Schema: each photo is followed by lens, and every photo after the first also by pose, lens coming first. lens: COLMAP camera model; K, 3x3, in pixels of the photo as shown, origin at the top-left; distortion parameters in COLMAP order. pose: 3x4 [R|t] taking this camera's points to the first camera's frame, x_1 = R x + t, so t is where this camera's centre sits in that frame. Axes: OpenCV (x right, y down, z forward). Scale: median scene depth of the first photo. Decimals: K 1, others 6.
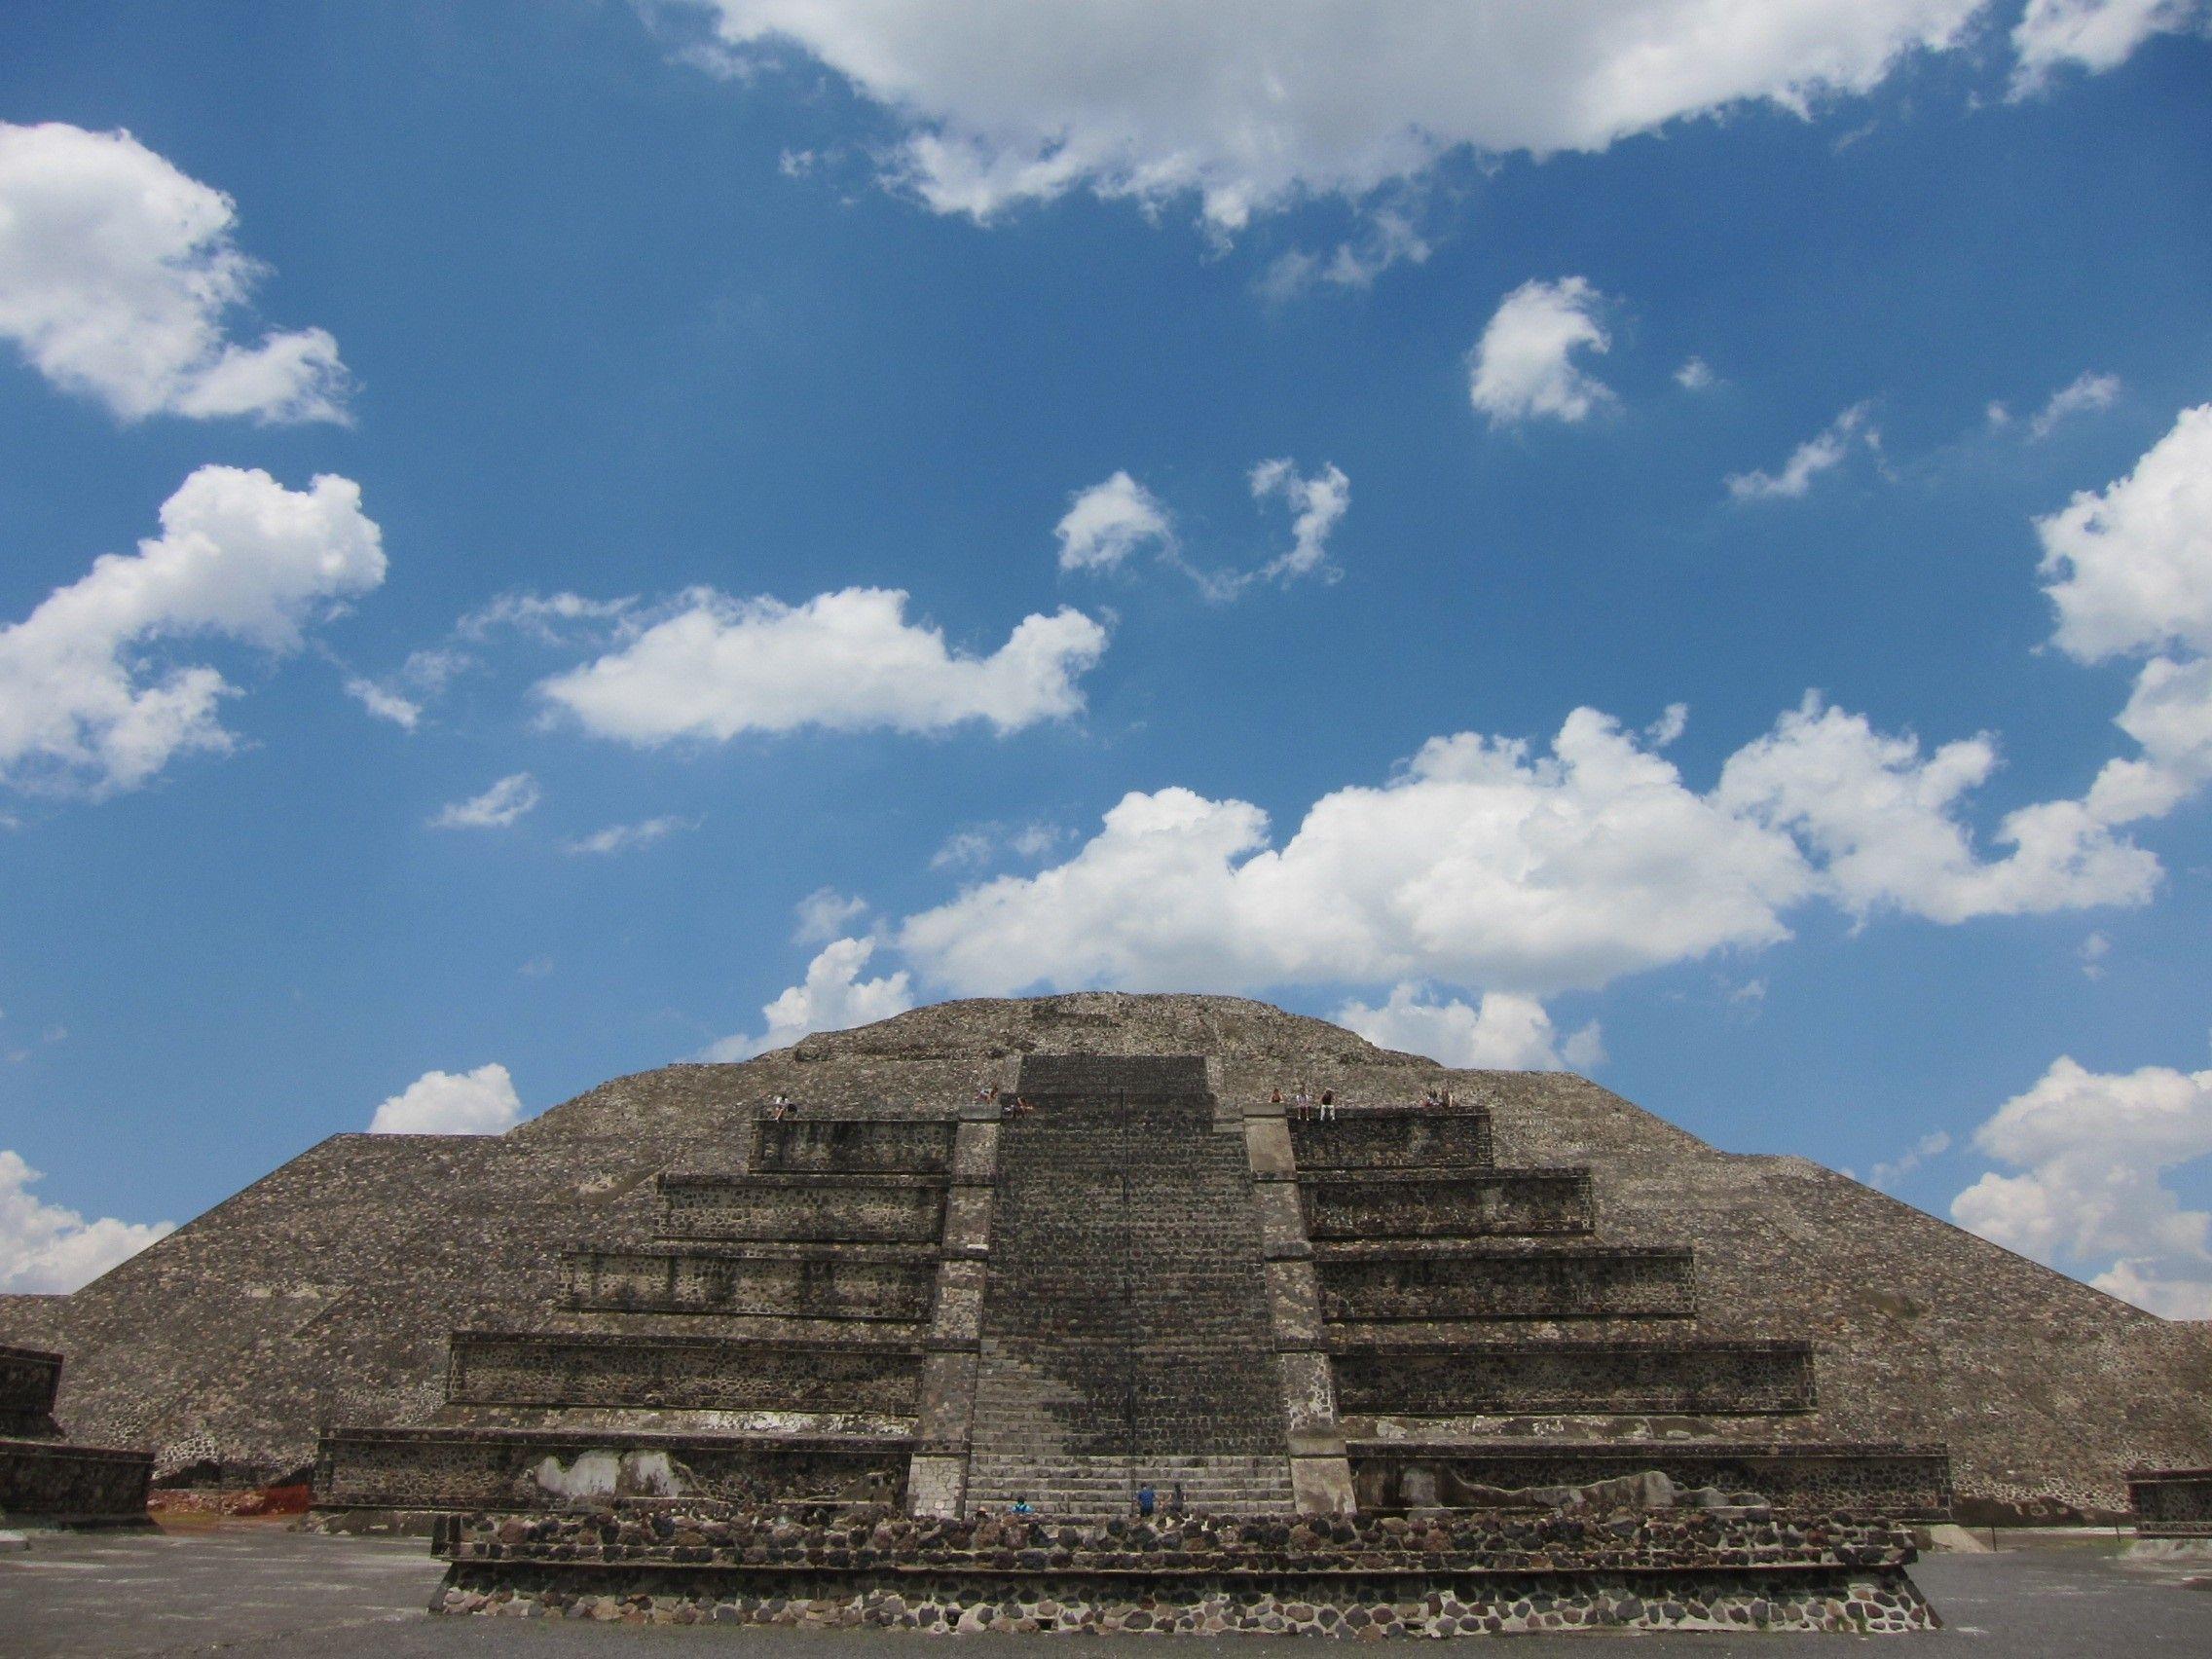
lens RADIAL K [[1849.3, 0, 1106.0], [0, 1849.3, 829.5], [0, 0, 1]] dist [-0.055292, 0.010972]
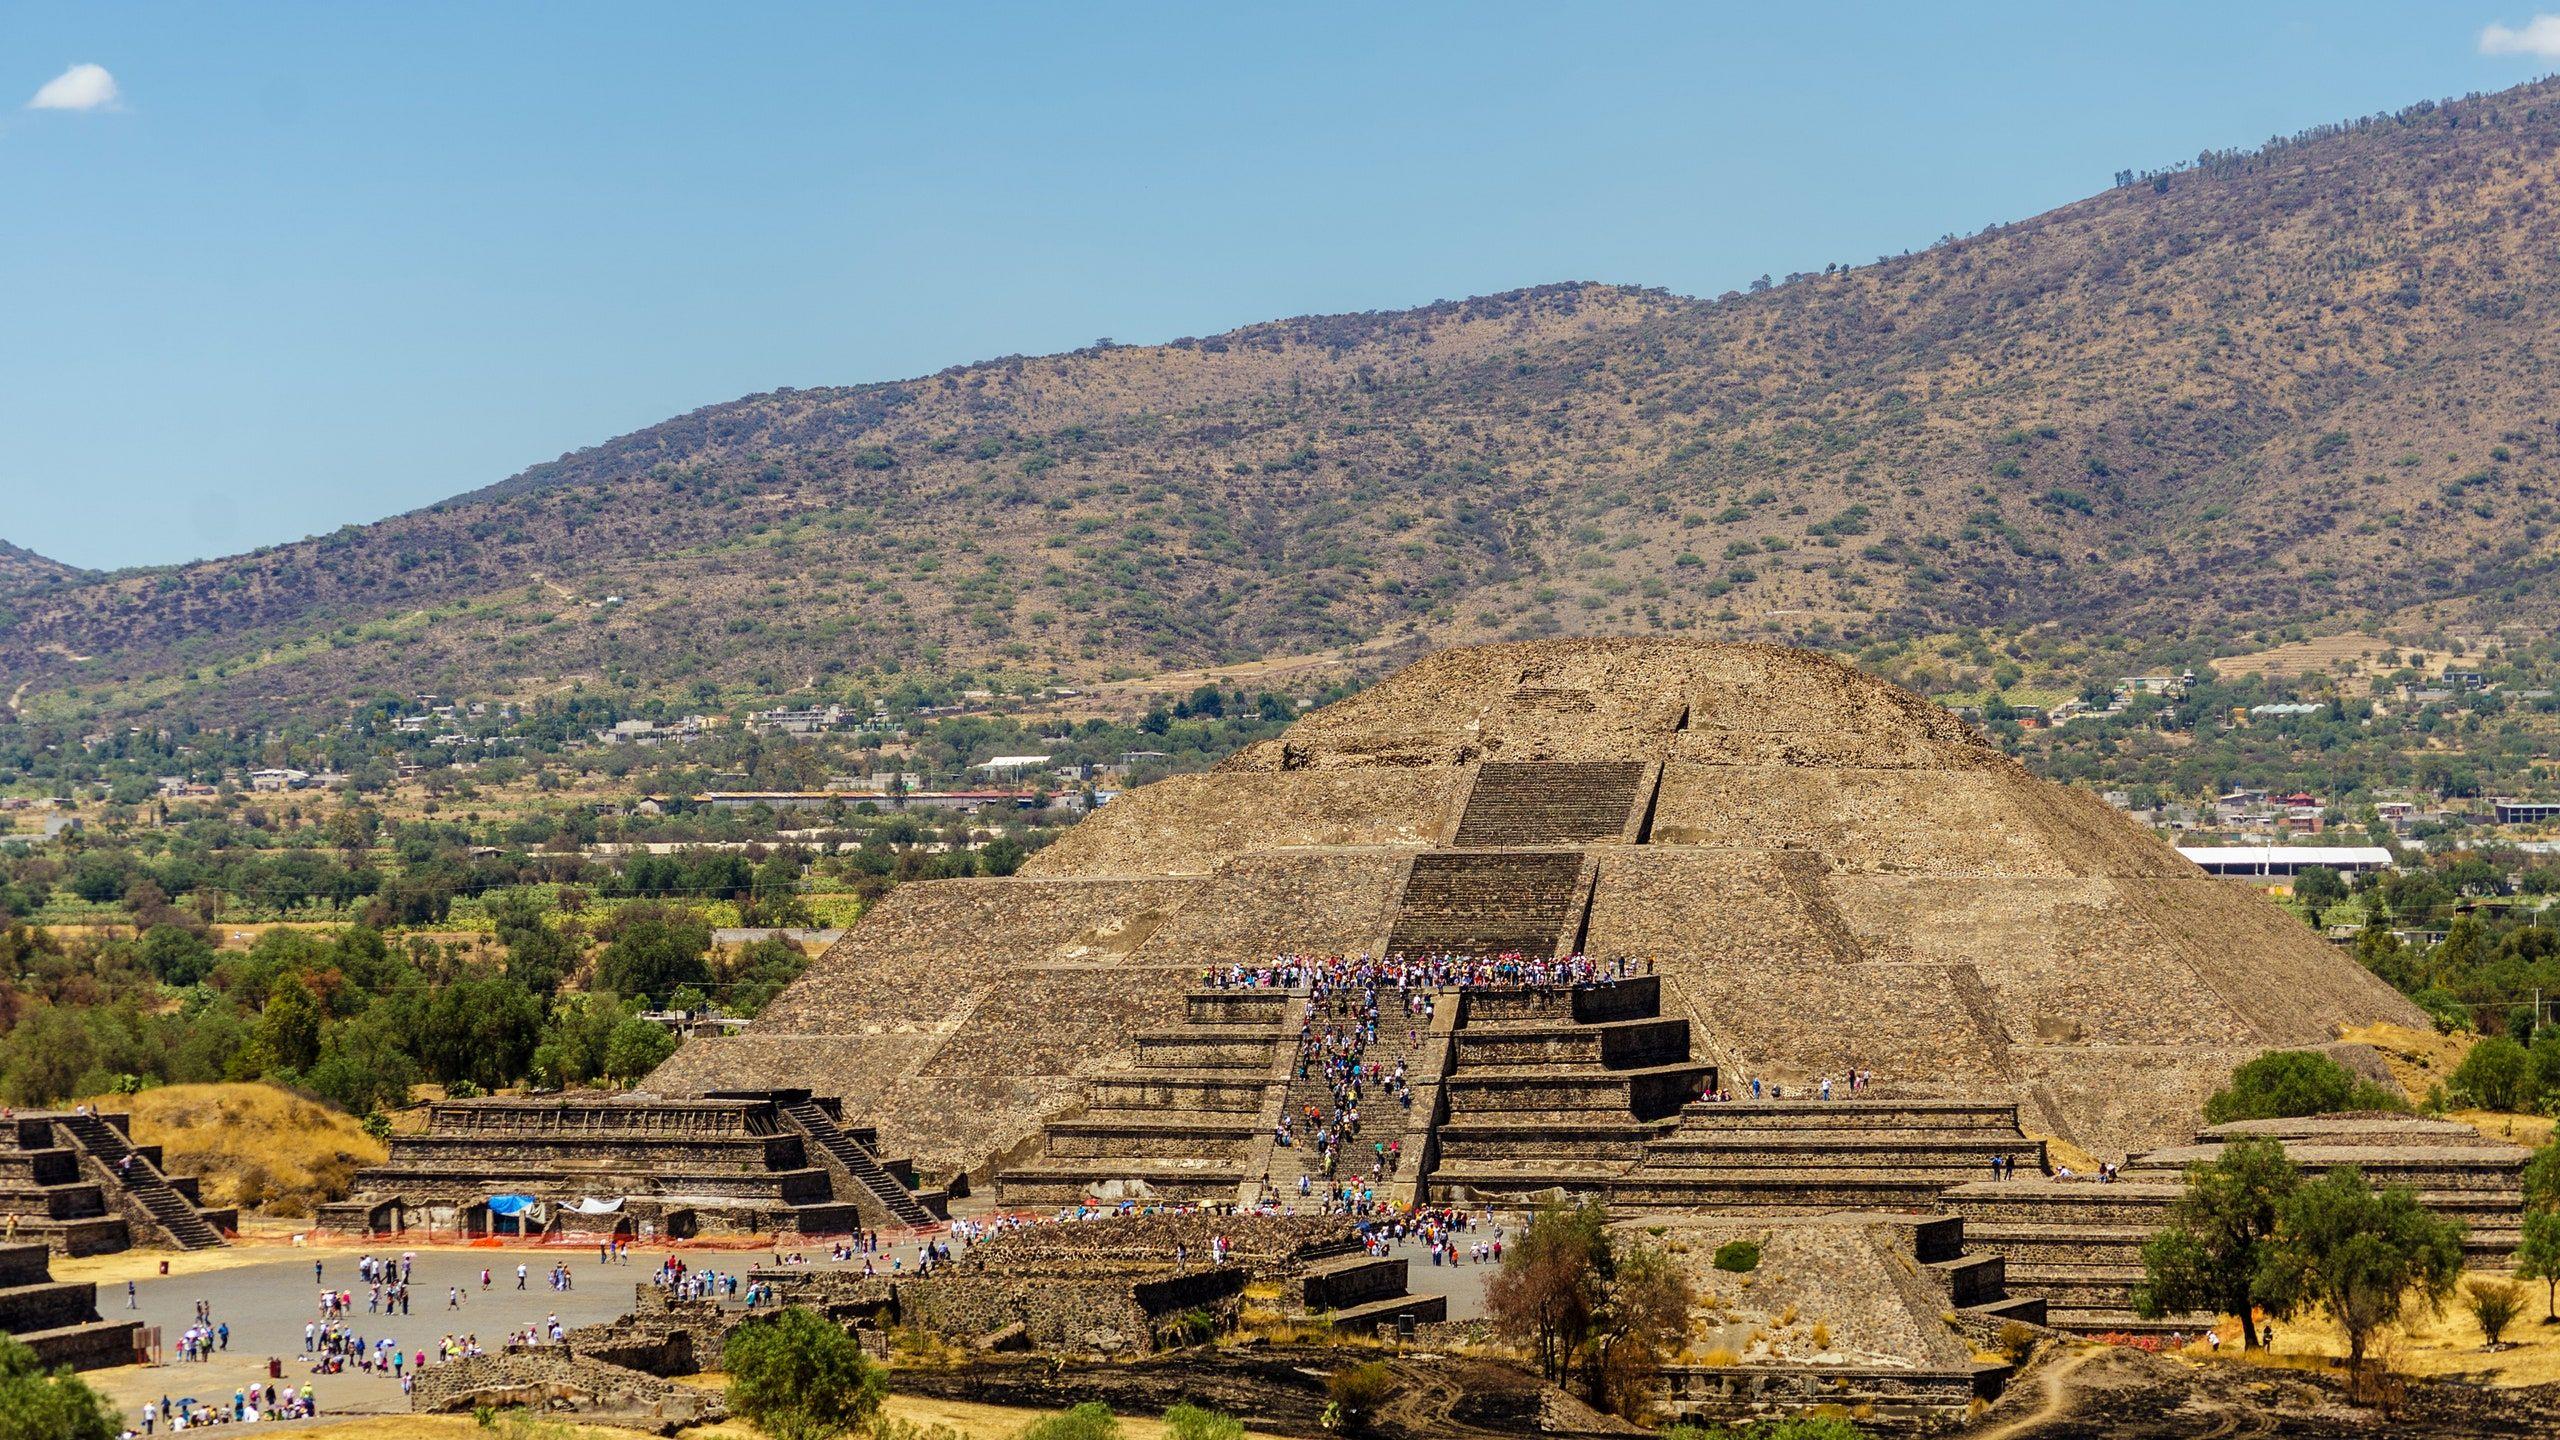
lens RADIAL K [[8735.9, 0, 1280.0], [0, 8735.9, 720.0], [0, 0, 1]] dist [-0.059361, -0.396761]
pose [[0.965706, -0.016865, -0.259090, 1.768863], [0.102752, 0.941244, 0.321718, -2.365161], [0.238441, -0.337307, 0.910698, -5.572832]]
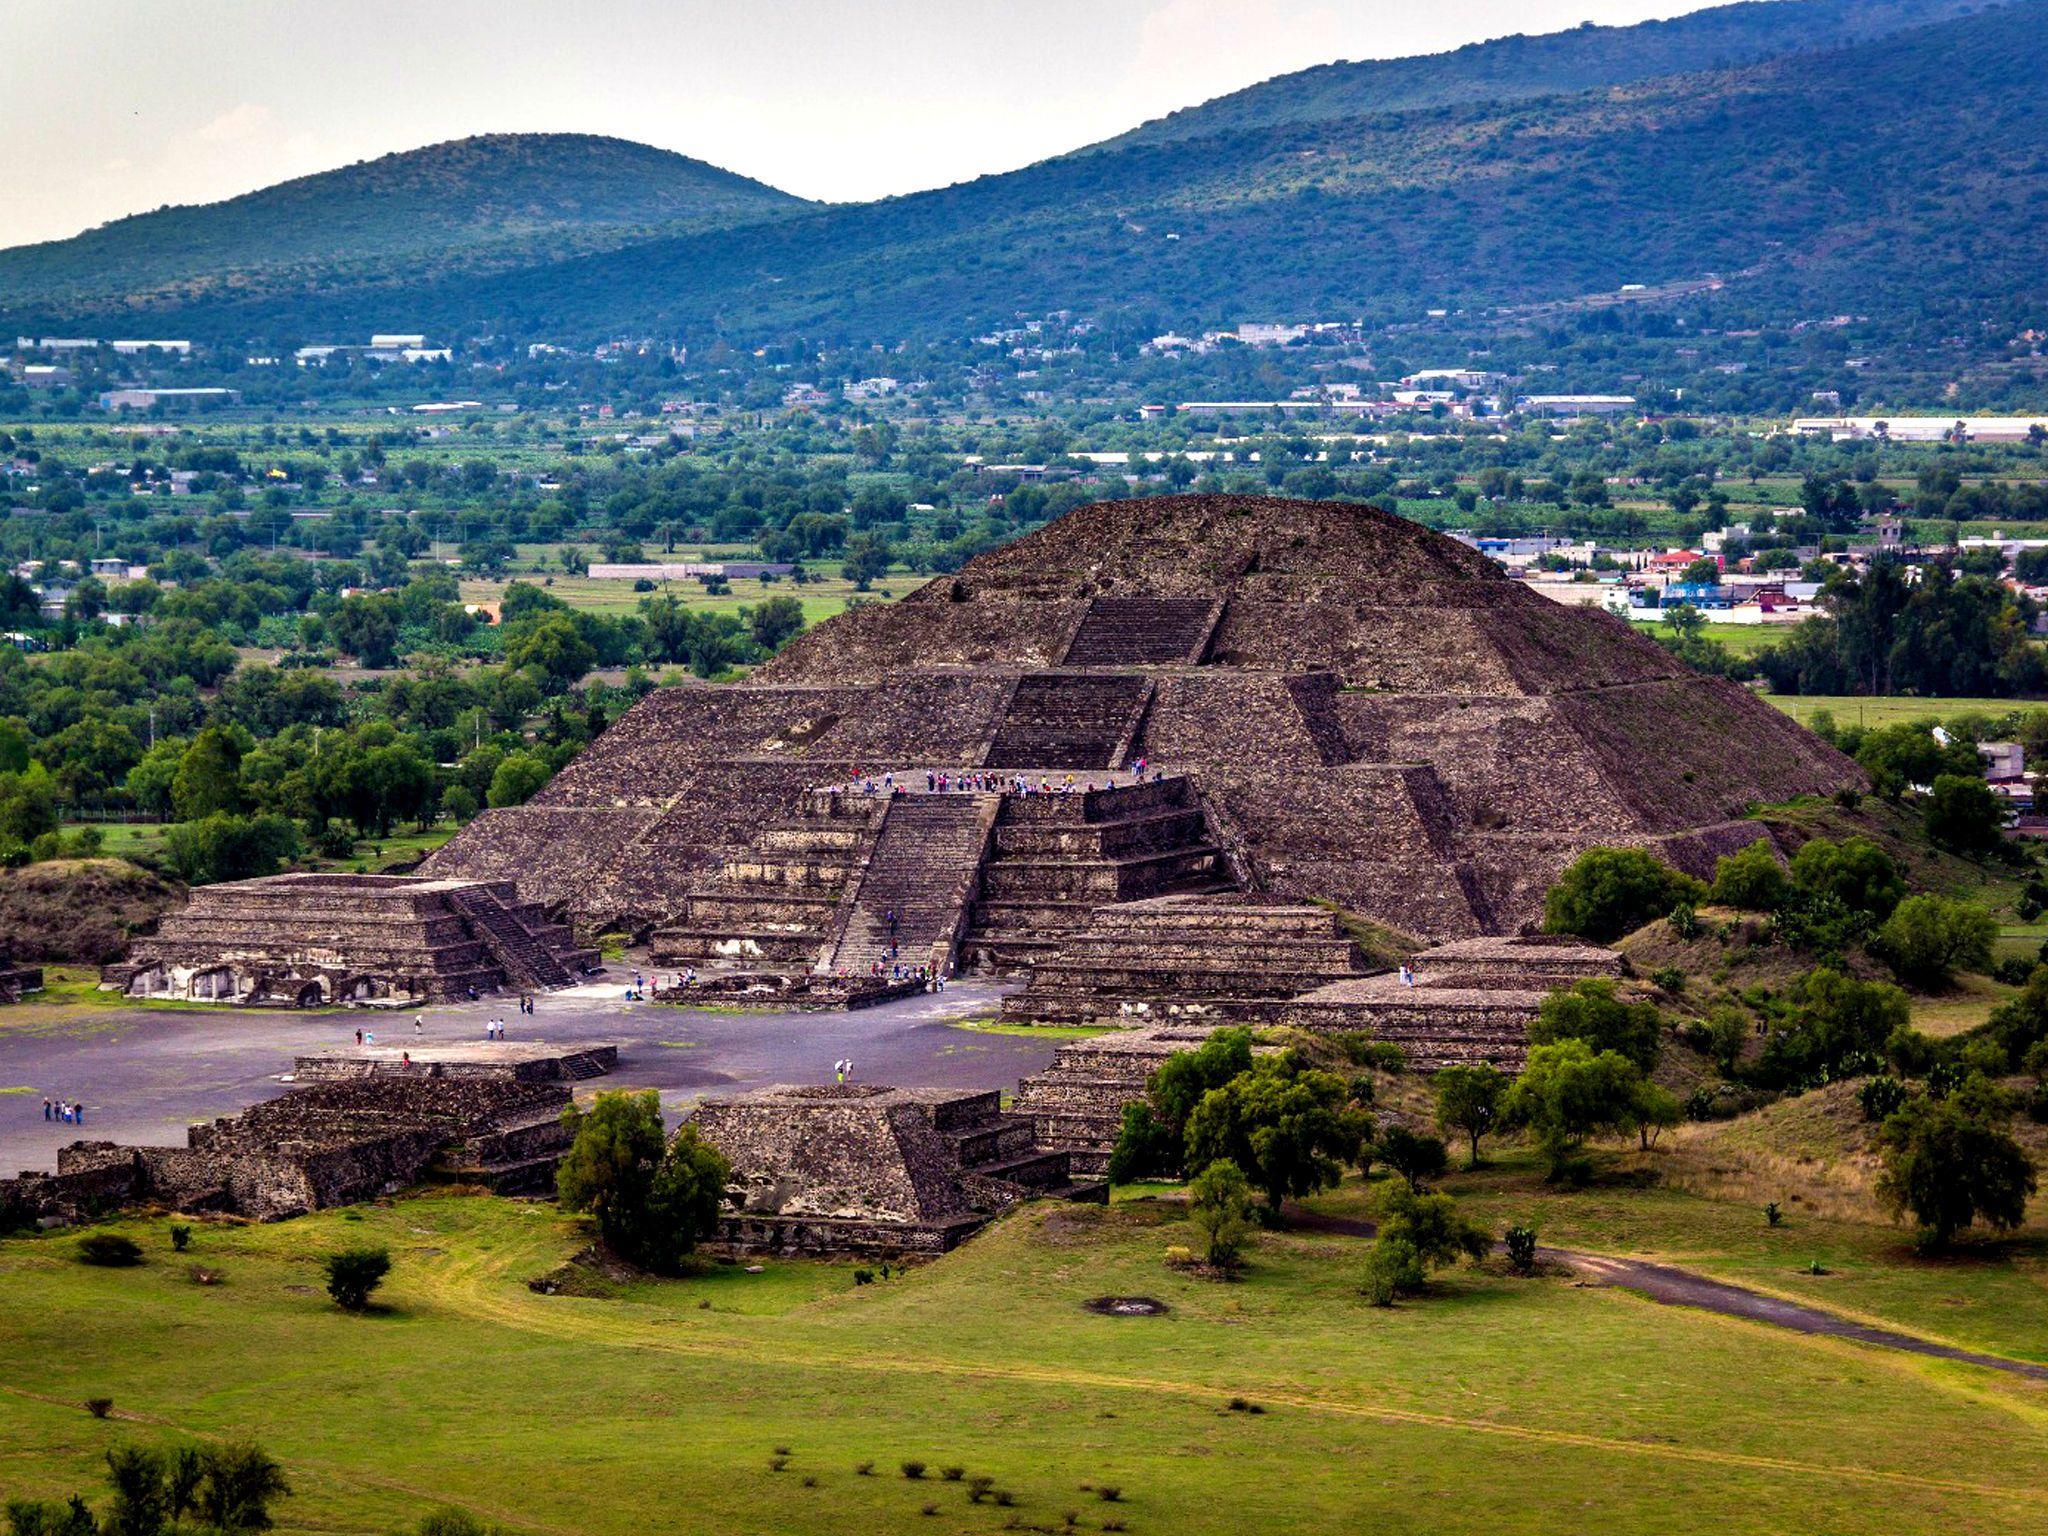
lens RADIAL K [[6679.8, 0, 1024.0], [0, 6679.8, 768.0], [0, 0, 1]] dist [0.051597, 2.248835]
pose [[0.934447, 0.005608, -0.356057, 2.624498], [0.136083, 0.918364, 0.371604, -2.533615], [0.329074, -0.395697, 0.857400, -5.246313]]
